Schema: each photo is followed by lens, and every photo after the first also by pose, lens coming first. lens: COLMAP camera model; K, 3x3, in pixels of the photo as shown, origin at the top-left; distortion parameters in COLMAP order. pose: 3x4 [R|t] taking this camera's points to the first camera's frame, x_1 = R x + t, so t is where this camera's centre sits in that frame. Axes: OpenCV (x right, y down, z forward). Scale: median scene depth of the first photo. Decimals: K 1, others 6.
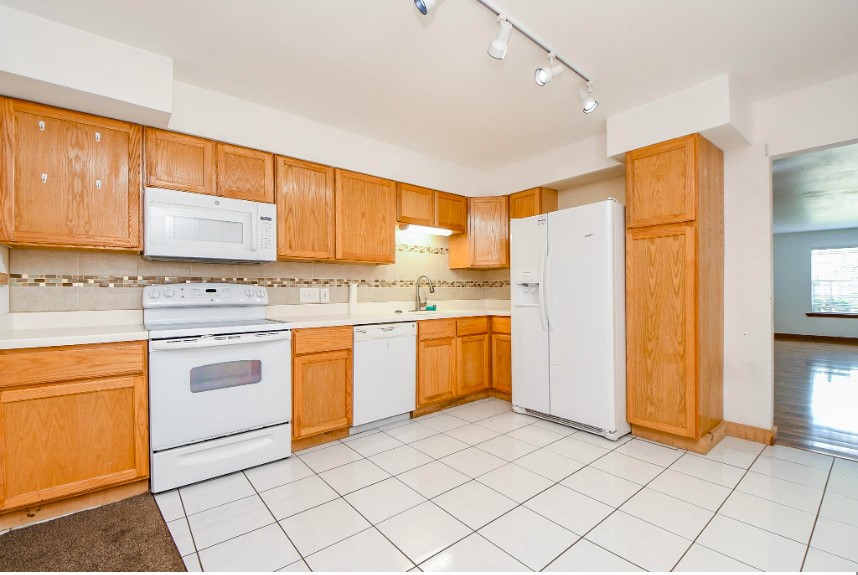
lens RADIAL K [[380.1, 0, 428.0], [0, 380.1, 289.2], [0, 0, 1]] dist [0.003453, -0.004447]
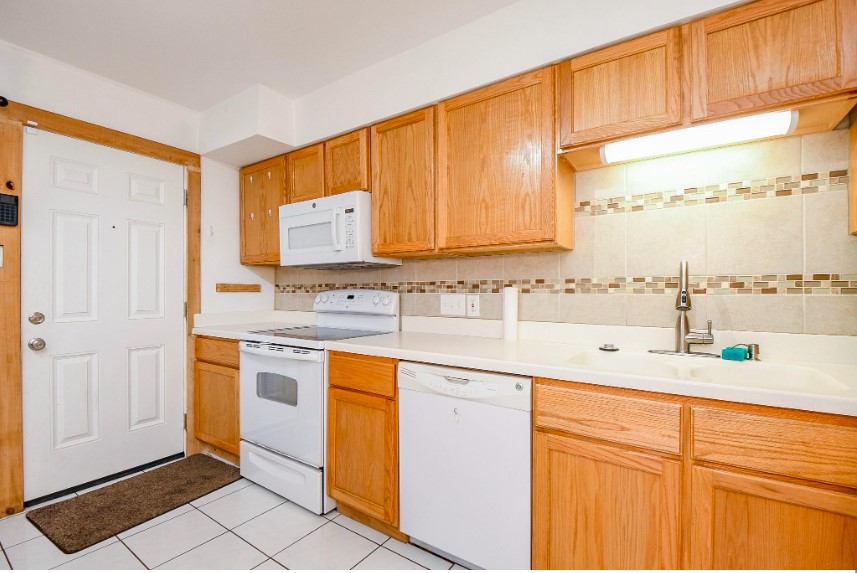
lens RADIAL K [[379.7, 0, 427.1], [0, 379.7, 289.4], [0, 0, 1]] dist [0.003453, -0.004447]
pose [[0.276702, -0.001057, -0.960955, 0.317130], [0.001283, 0.999999, -0.000731, -0.011498], [0.960955, -0.001030, 0.276703, 0.729347]]
